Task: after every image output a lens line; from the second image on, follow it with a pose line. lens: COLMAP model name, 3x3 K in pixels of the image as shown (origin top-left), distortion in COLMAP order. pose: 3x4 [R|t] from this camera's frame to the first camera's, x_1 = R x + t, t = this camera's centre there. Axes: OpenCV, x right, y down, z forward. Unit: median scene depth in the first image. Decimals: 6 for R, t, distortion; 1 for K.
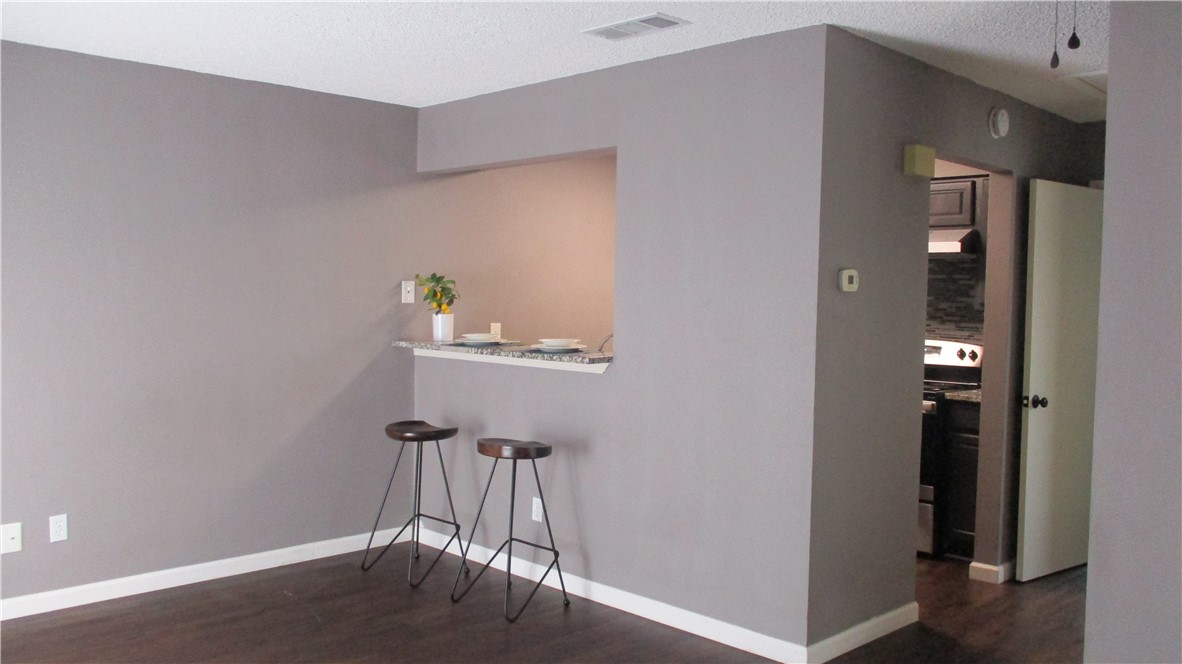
lens RADIAL K [[975.2, 0, 591.0], [0, 975.2, 336.7], [0, 0, 1]] dist [-0.040971, 0.027063]
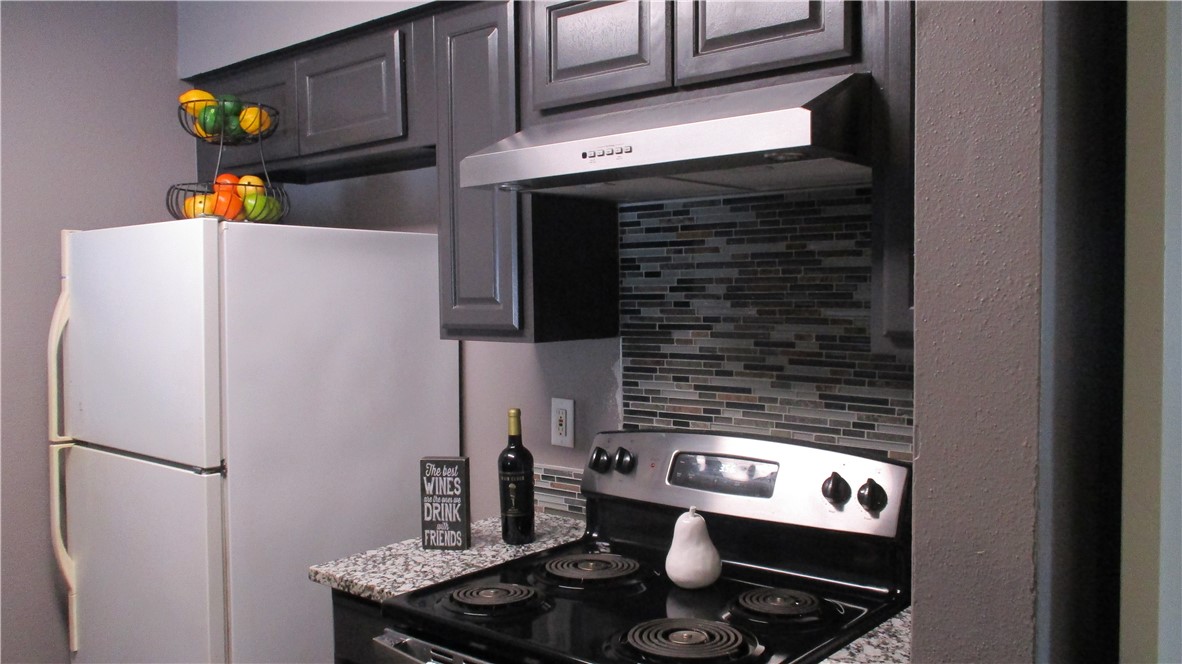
lens RADIAL K [[975.2, 0, 587.3], [0, 975.2, 329.8], [0, 0, 1]] dist [-0.040971, 0.027063]
pose [[0.996327, -0.036488, 0.077471, 0.275922], [0.036530, 0.999332, 0.000873, -0.036914], [-0.077451, 0.001960, 0.996994, 0.684759]]
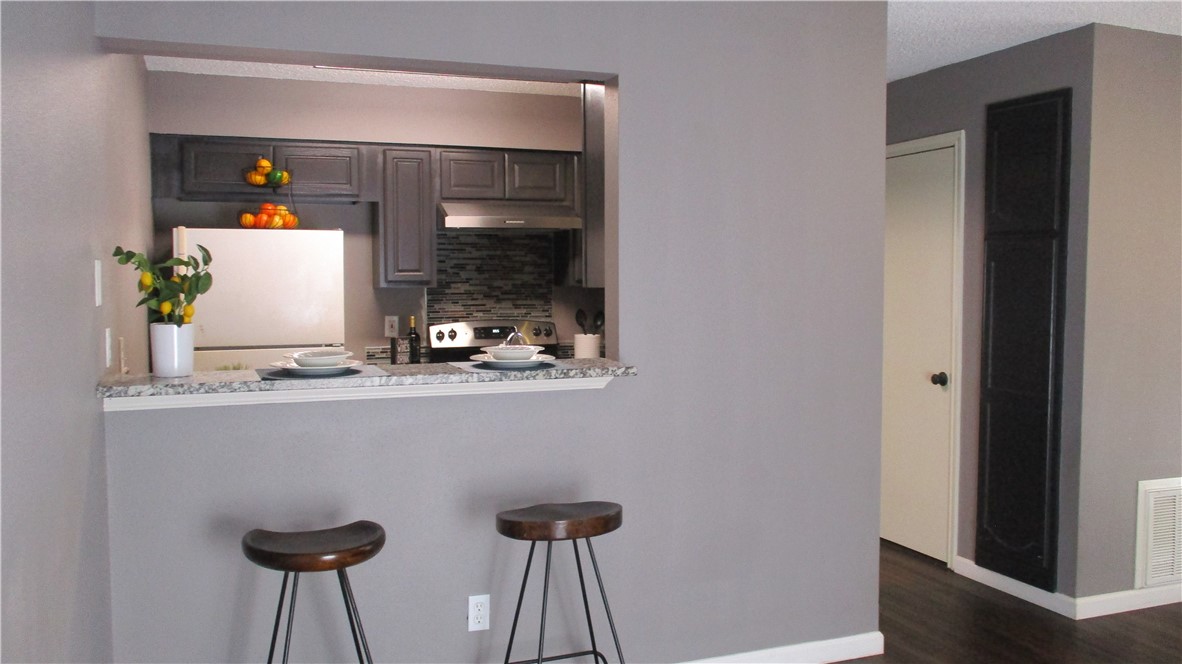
lens RADIAL K [[975.2, 0, 593.3], [0, 975.2, 332.6], [0, 0, 1]] dist [-0.040971, 0.027063]
pose [[0.416214, -0.071631, 0.906441, -0.477553], [0.054893, 0.997053, 0.053586, -0.030912], [-0.907608, 0.027454, 0.418920, 0.531641]]
